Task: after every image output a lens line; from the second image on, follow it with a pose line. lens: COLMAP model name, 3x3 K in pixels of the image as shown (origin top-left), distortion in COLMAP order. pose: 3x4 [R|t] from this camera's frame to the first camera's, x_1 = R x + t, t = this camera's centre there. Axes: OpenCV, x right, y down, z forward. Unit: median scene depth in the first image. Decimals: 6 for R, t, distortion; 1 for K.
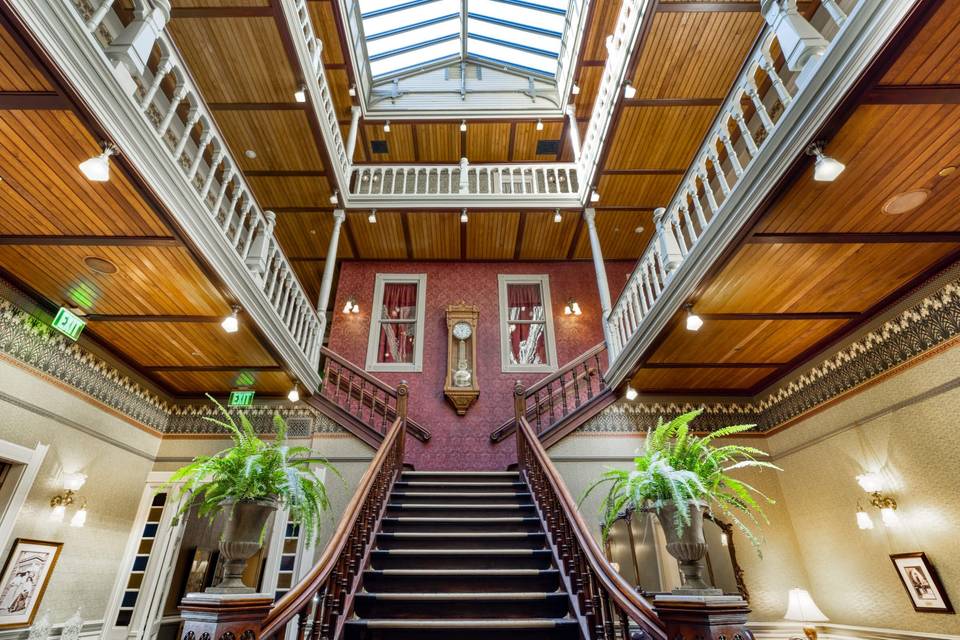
lens RADIAL K [[462.5, 0, 463.2], [0, 462.5, 317.7], [0, 0, 1]] dist [-0.004066, 0.000741]
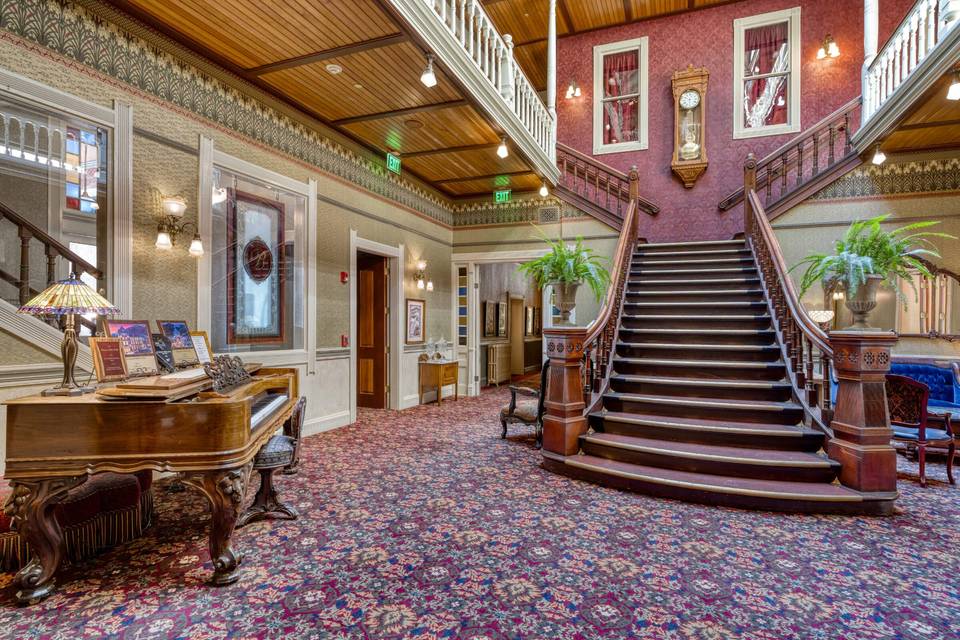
lens RADIAL K [[484.5, 0, 483.7], [0, 484.5, 314.5], [0, 0, 1]] dist [-0.001666, 0.000469]
pose [[0.924330, 0.002734, -0.381585, -0.017510], [0.181111, 0.877027, 0.444997, -0.144310], [0.335877, -0.480433, 0.810167, -0.257404]]
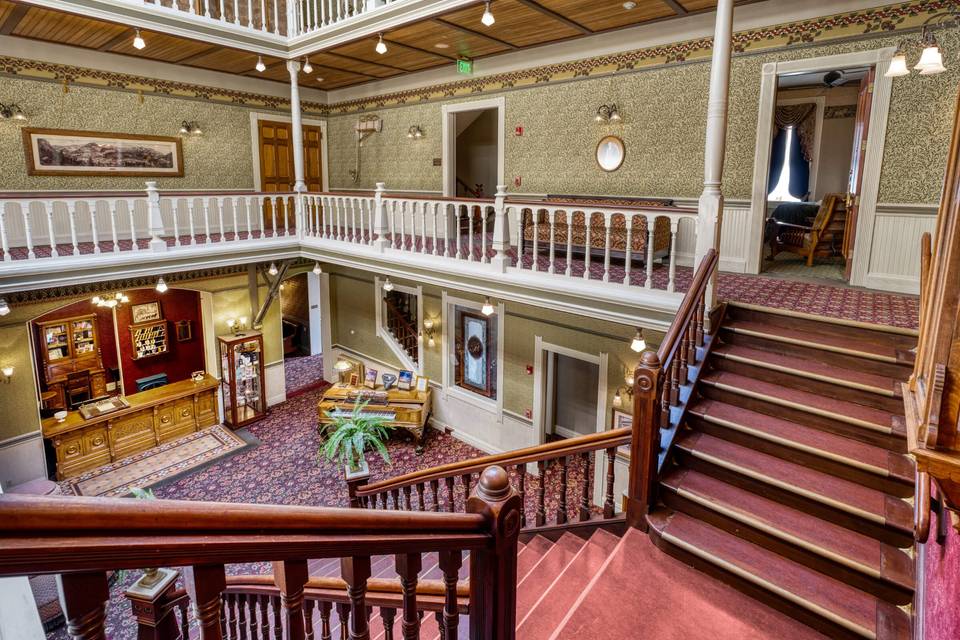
lens RADIAL K [[462.5, 0, 463.2], [0, 462.5, 317.7], [0, 0, 1]] dist [-0.004066, 0.000741]
pose [[-0.652770, 0.206105, -0.728981, 0.337769], [0.373405, 0.924800, -0.072899, 0.072950], [0.659136, -0.319791, -0.680642, 1.262951]]
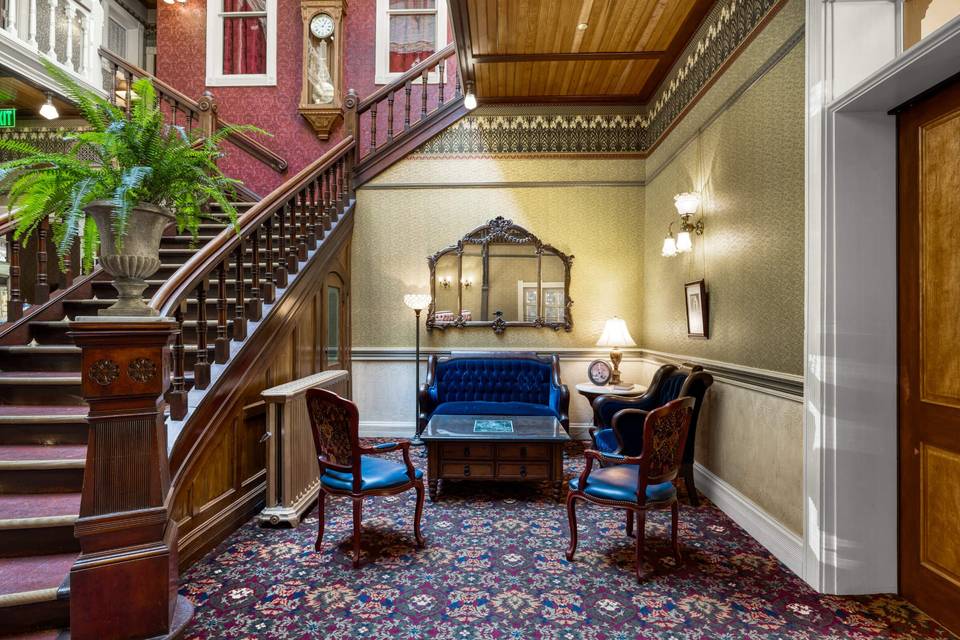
lens RADIAL K [[498.0, 0, 480.9], [0, 498.0, 315.4], [0, 0, 1]] dist [-0.005867, -0.000256]
pose [[0.999562, -0.003456, -0.029390, 0.378999], [0.017443, 0.871104, 0.490788, 0.063656], [0.023905, -0.491086, 0.870783, 0.088560]]
